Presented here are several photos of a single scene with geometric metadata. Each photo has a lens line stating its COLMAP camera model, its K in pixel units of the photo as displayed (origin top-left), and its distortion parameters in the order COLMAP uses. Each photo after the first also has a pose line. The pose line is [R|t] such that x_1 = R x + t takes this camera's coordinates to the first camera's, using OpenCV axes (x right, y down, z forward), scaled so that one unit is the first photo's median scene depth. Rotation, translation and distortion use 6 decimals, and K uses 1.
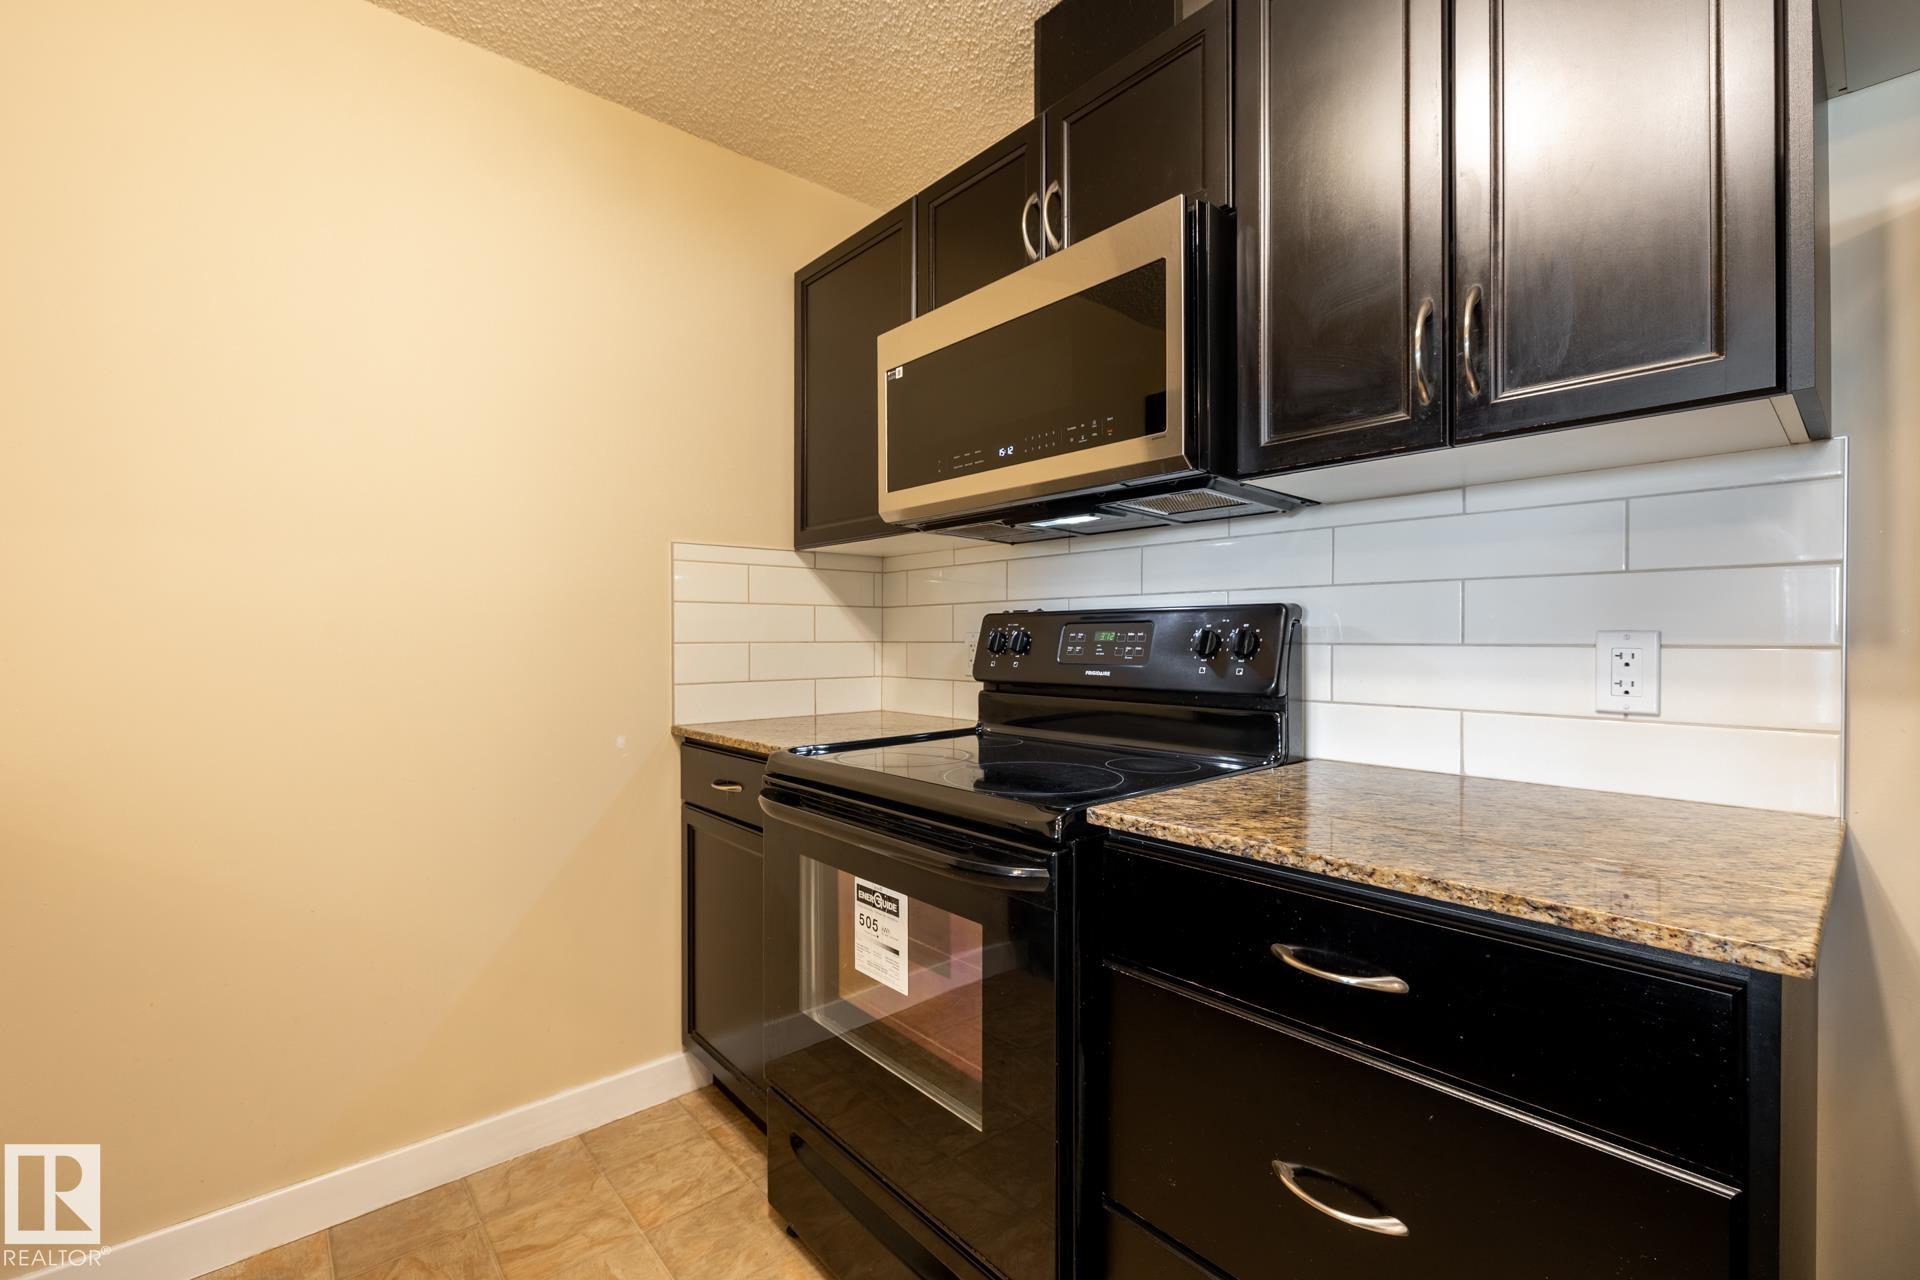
lens RADIAL K [[818.0, 0, 957.9], [0, 818.0, 636.7], [0, 0, 1]] dist [-0.003701, -0.000049]
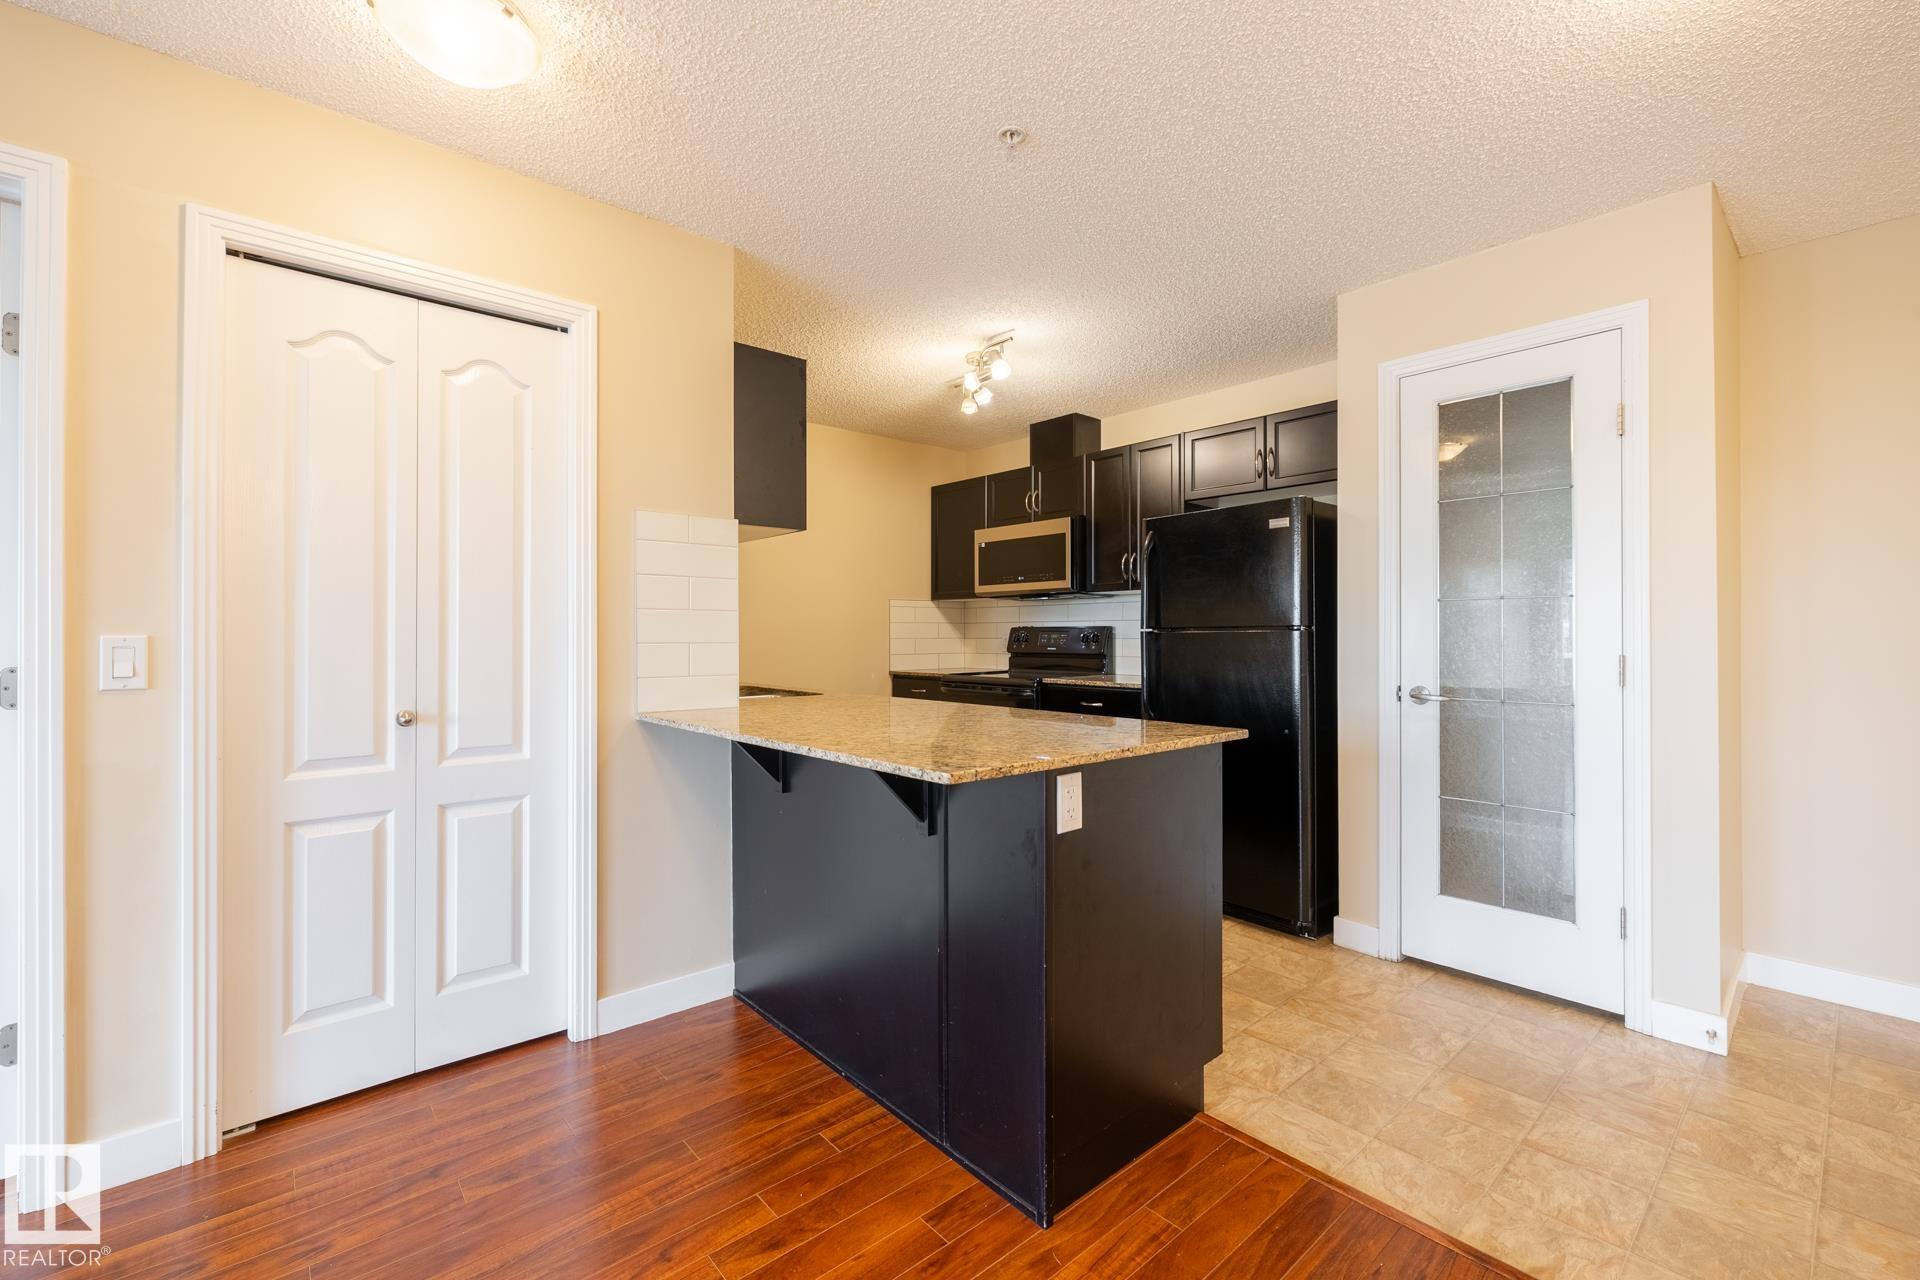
lens RADIAL K [[818.0, 0, 953.4], [0, 818.0, 630.5], [0, 0, 1]] dist [-0.003701, -0.000049]
pose [[0.999993, -0.002133, -0.003106, -0.155793], [0.002122, 0.999991, -0.003538, -0.009775], [0.003114, 0.003532, 0.999989, -1.754794]]
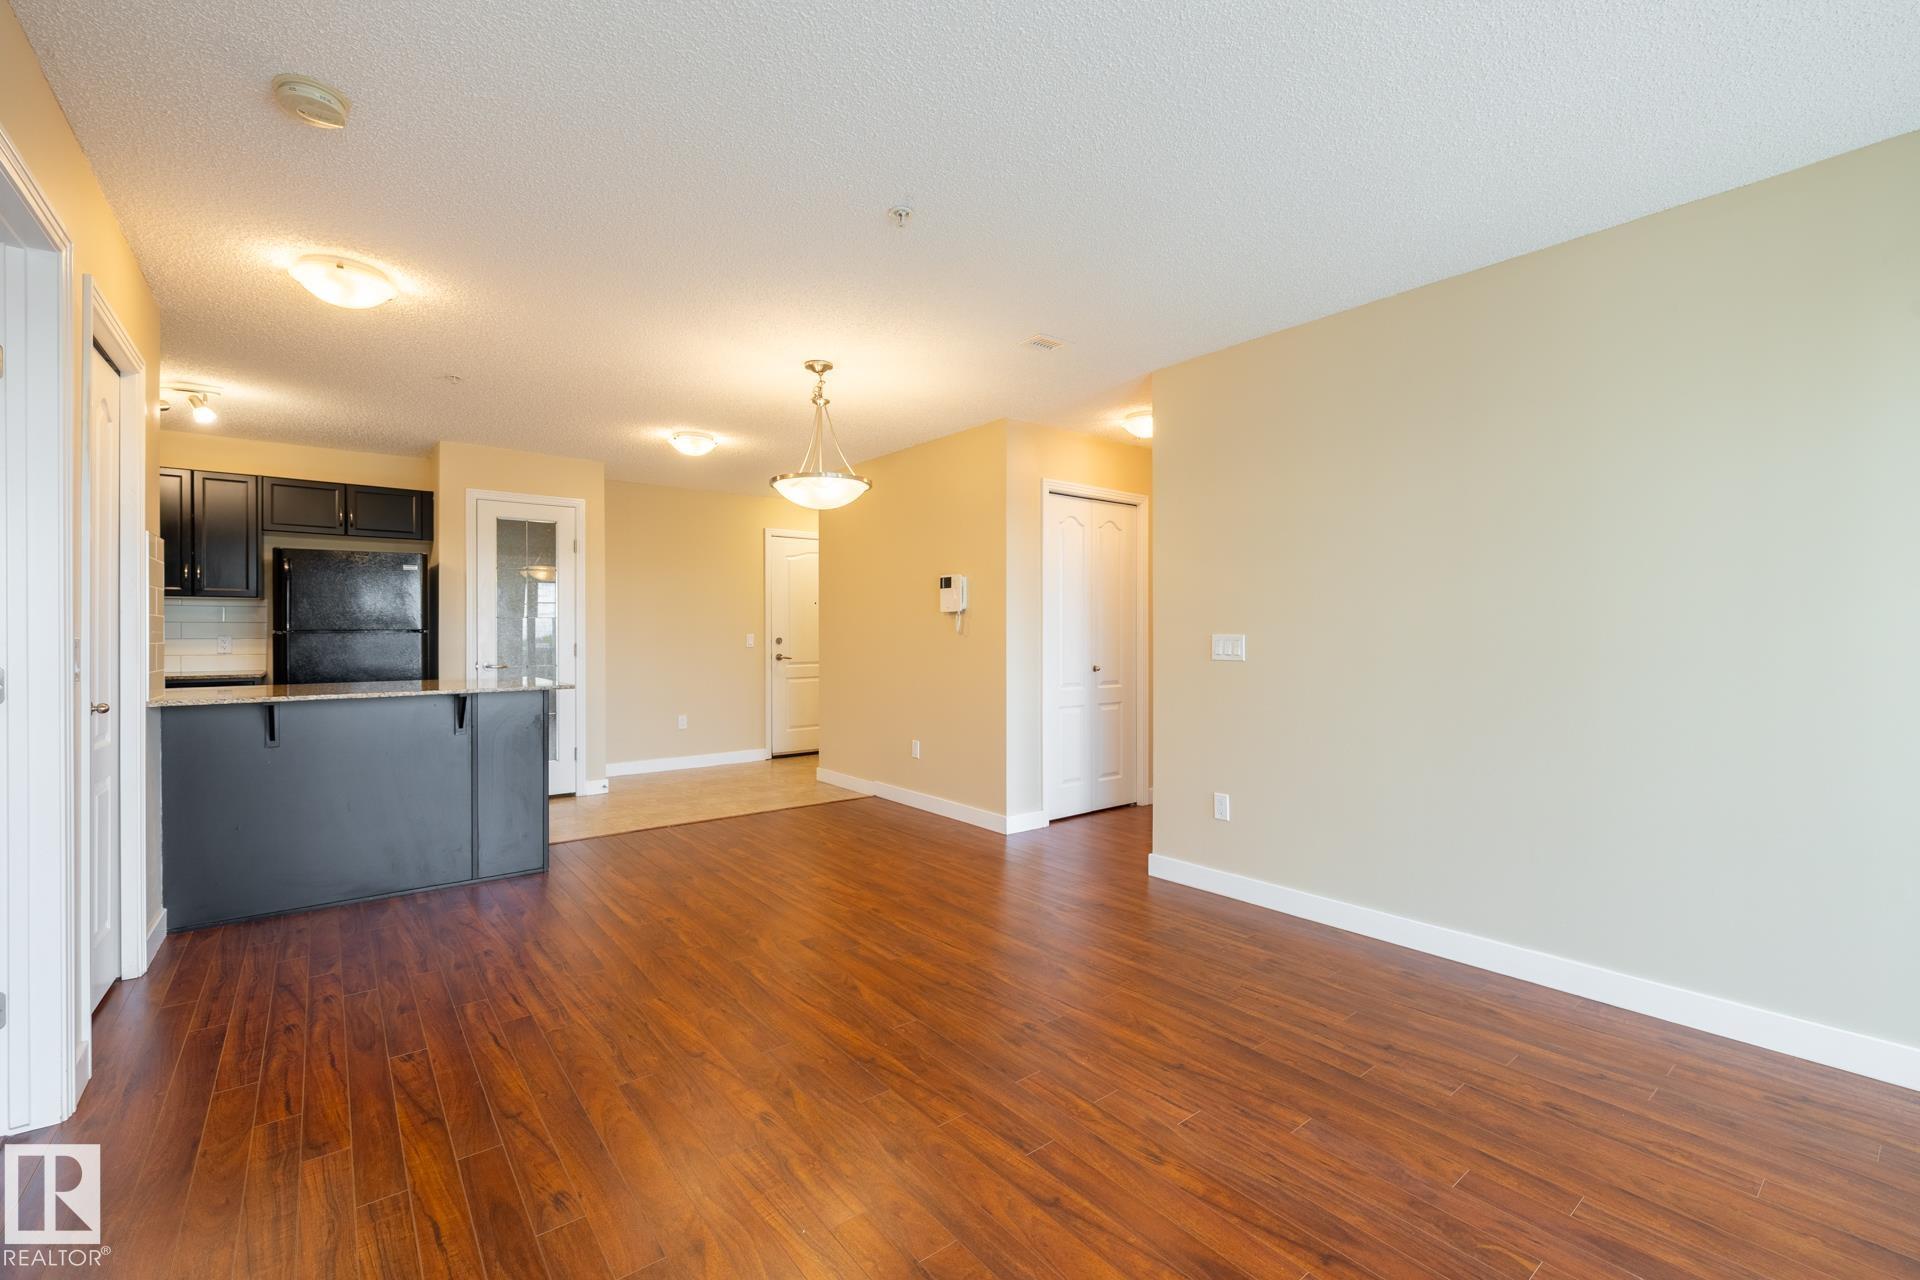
lens RADIAL K [[818.0, 0, 977.0], [0, 818.0, 631.8], [0, 0, 1]] dist [-0.003701, -0.000049]
pose [[0.027977, 0.000212, 0.999609, -2.262393], [-0.001519, 0.999999, -0.000170, -0.018338], [-0.999607, -0.001514, 0.027977, -2.092059]]
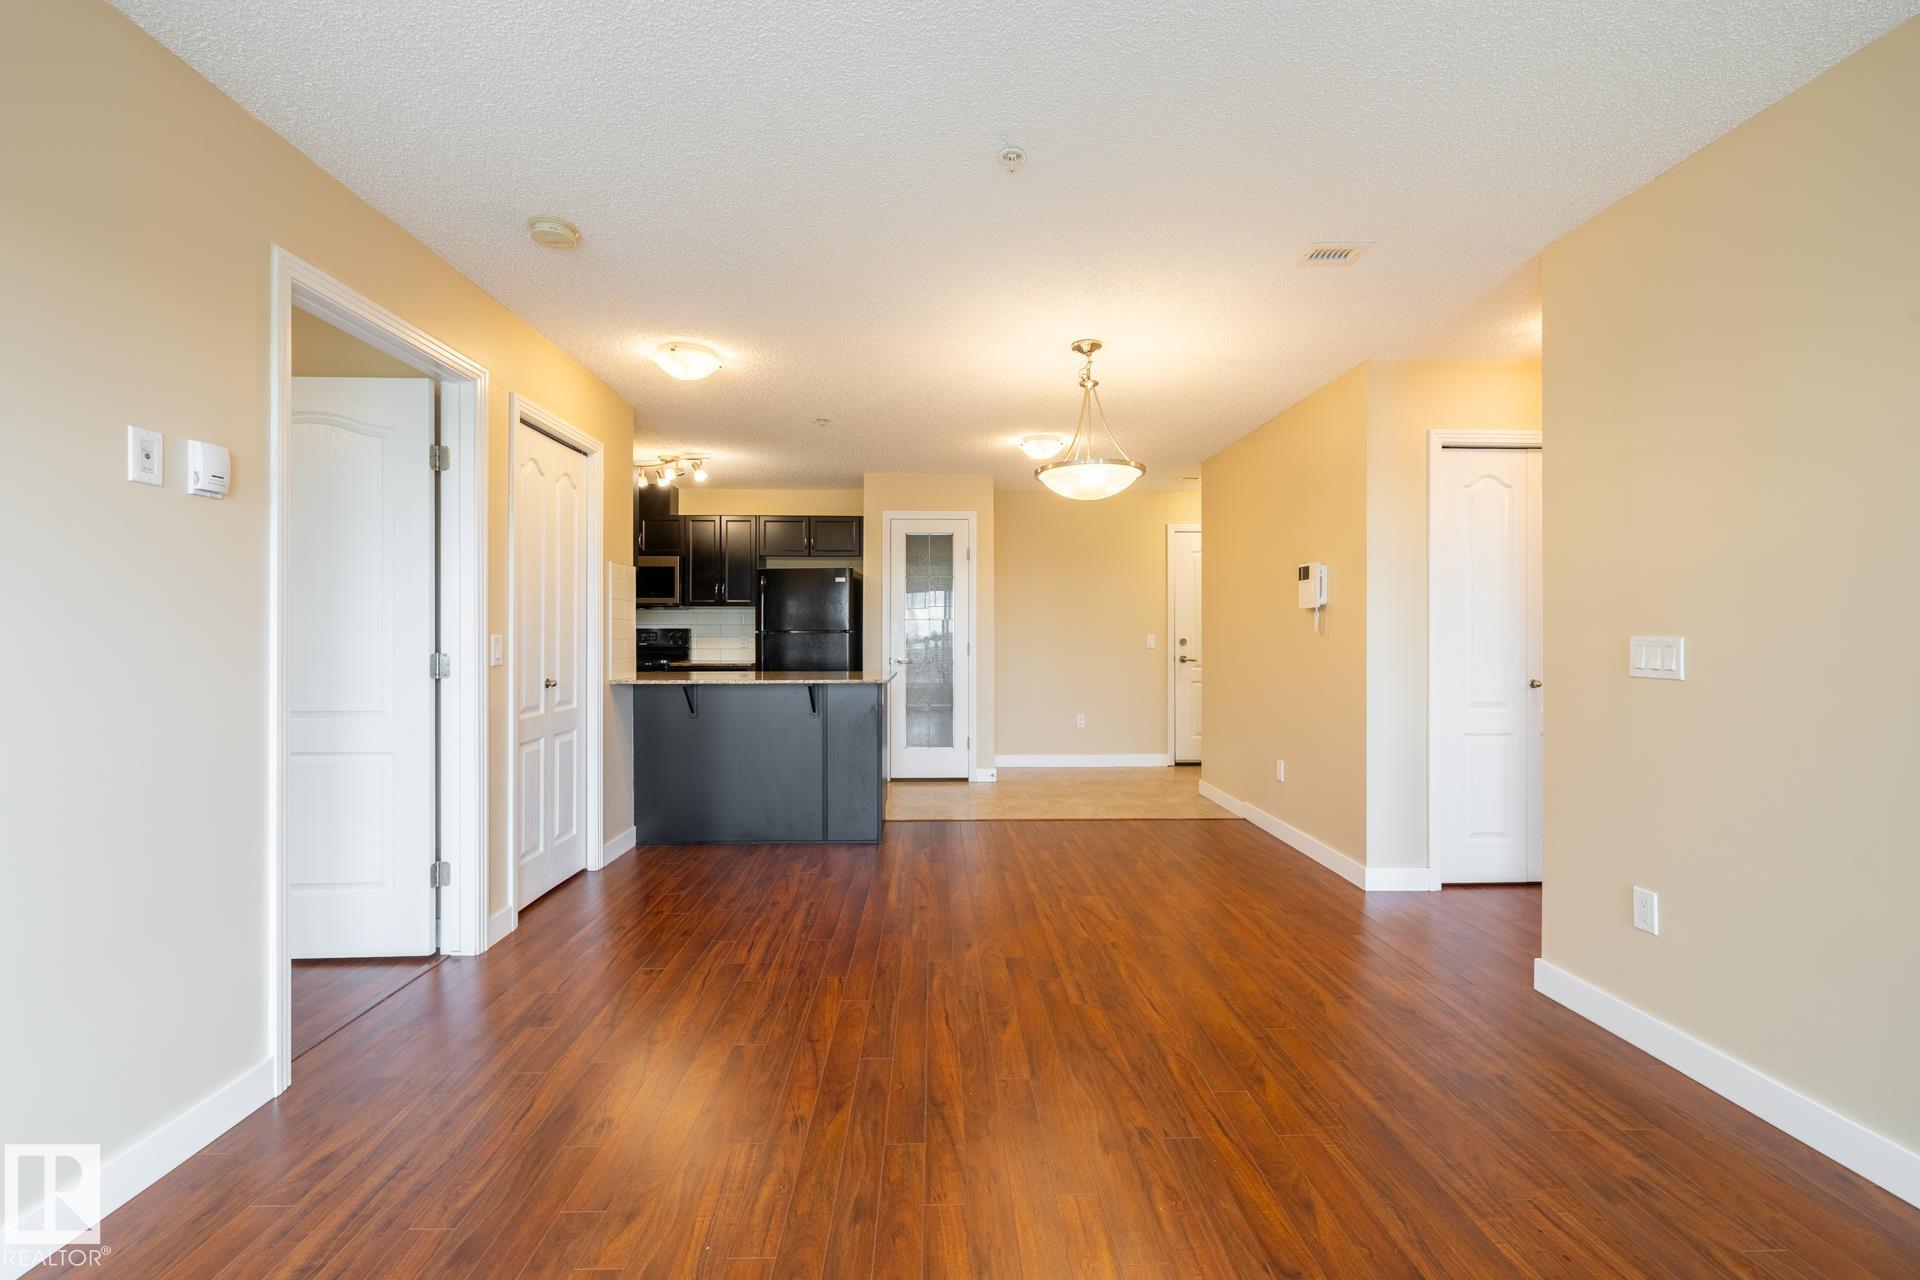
lens RADIAL K [[818.0, 0, 957.1], [0, 818.0, 638.2], [0, 0, 1]] dist [-0.003701, -0.000049]
pose [[0.634596, -0.005549, 0.772824, -1.865075], [-0.001864, 0.999960, 0.008710, -0.021489], [-0.772841, -0.006968, 0.634561, -2.646771]]
